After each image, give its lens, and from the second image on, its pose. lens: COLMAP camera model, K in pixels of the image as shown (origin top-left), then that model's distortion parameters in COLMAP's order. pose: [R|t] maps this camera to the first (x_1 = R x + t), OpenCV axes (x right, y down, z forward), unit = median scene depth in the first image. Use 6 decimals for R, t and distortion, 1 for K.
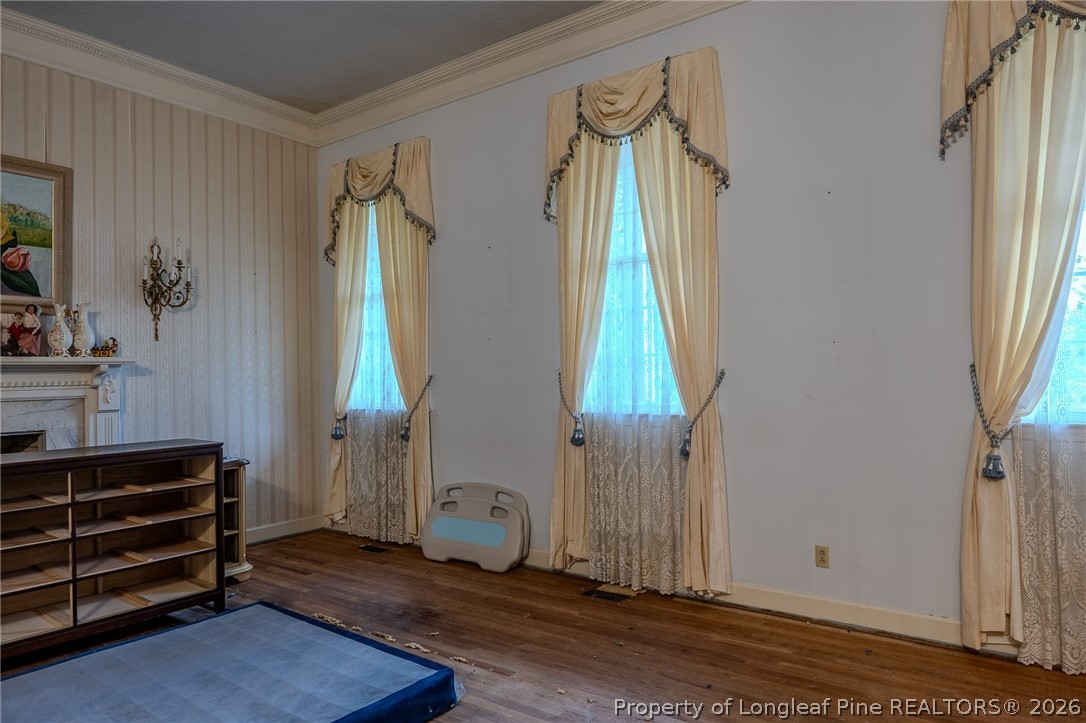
lens RADIAL K [[698.3, 0, 554.8], [0, 698.3, 365.4], [0, 0, 1]] dist [0.002573, -0.002148]
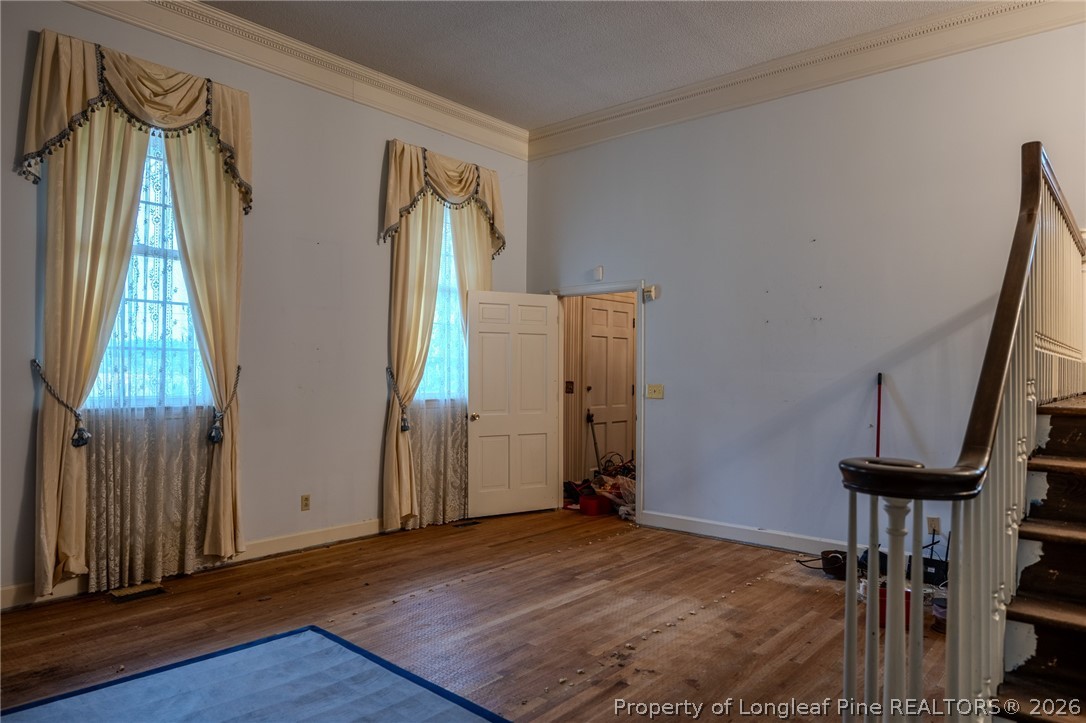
lens RADIAL K [[698.3, 0, 548.0], [0, 698.3, 365.4], [0, 0, 1]] dist [0.002573, -0.002148]
pose [[0.077234, 0.028859, 0.996595, -0.832775], [-0.021791, 0.999391, -0.027251, 0.024272], [-0.996775, -0.019612, 0.077816, 0.356905]]
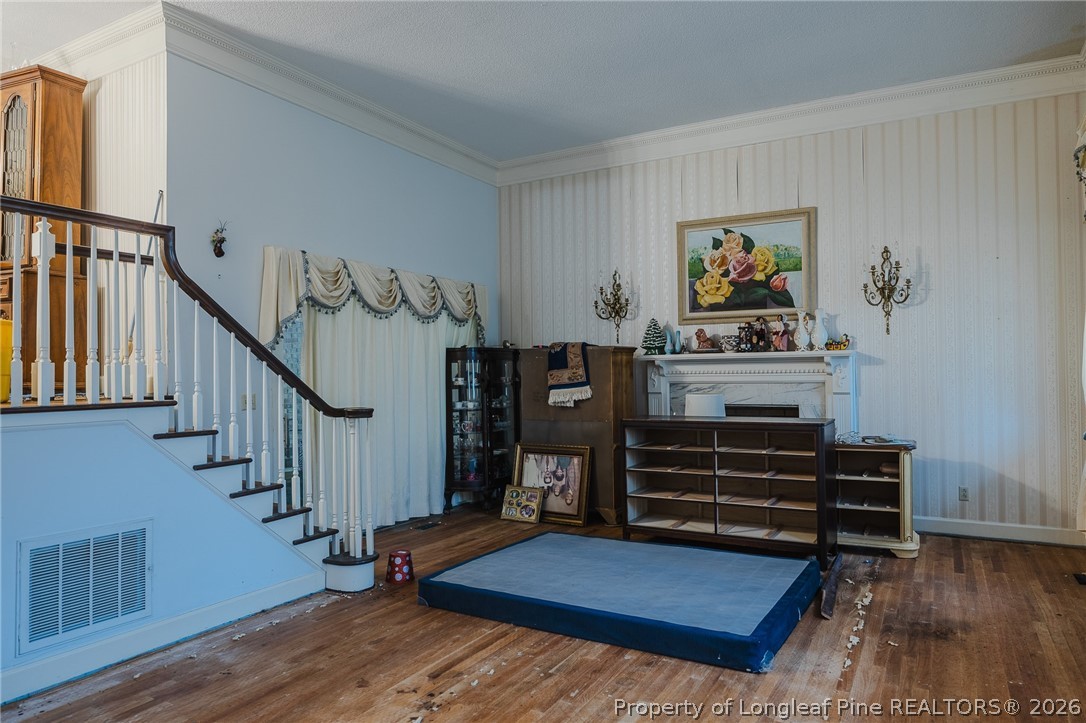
lens RADIAL K [[698.3, 0, 551.4], [0, 698.3, 363.8], [0, 0, 1]] dist [0.002573, -0.002148]
pose [[0.127531, 0.001204, -0.991834, 0.586720], [0.020096, 0.999791, 0.003798, -0.002856], [0.991631, -0.020416, 0.127480, 0.366671]]
